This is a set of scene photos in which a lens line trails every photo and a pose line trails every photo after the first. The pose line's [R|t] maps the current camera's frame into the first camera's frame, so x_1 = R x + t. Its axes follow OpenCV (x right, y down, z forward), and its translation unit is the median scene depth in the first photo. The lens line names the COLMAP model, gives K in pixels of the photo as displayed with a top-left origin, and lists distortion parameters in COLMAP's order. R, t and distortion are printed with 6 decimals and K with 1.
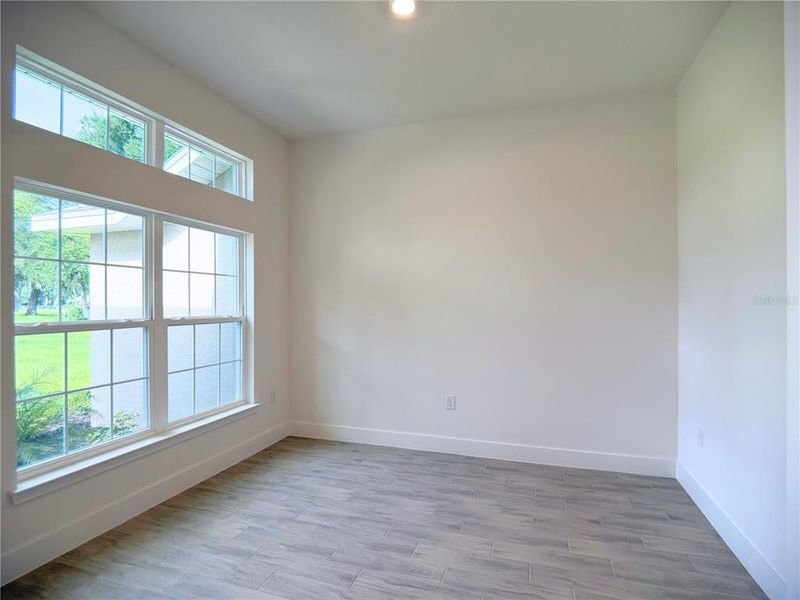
lens RADIAL K [[428.0, 0, 404.5], [0, 428.0, 305.3], [0, 0, 1]] dist [-0.010912, -0.005116]
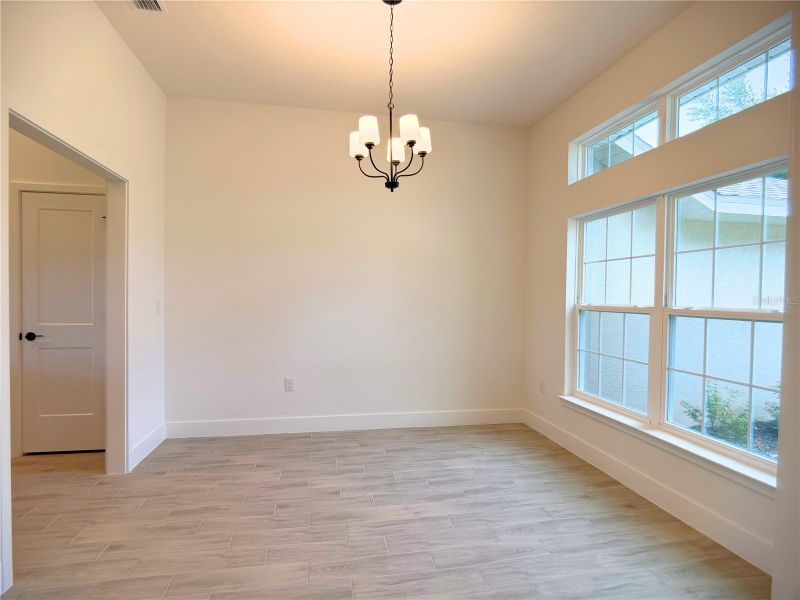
lens RADIAL K [[428.0, 0, 400.9], [0, 428.0, 302.0], [0, 0, 1]] dist [-0.010912, -0.005116]
pose [[-0.864472, 0.010790, -0.502564, 0.388932], [-0.004466, 0.999565, 0.029141, -0.007065], [0.502660, 0.027436, -0.864049, 1.502451]]
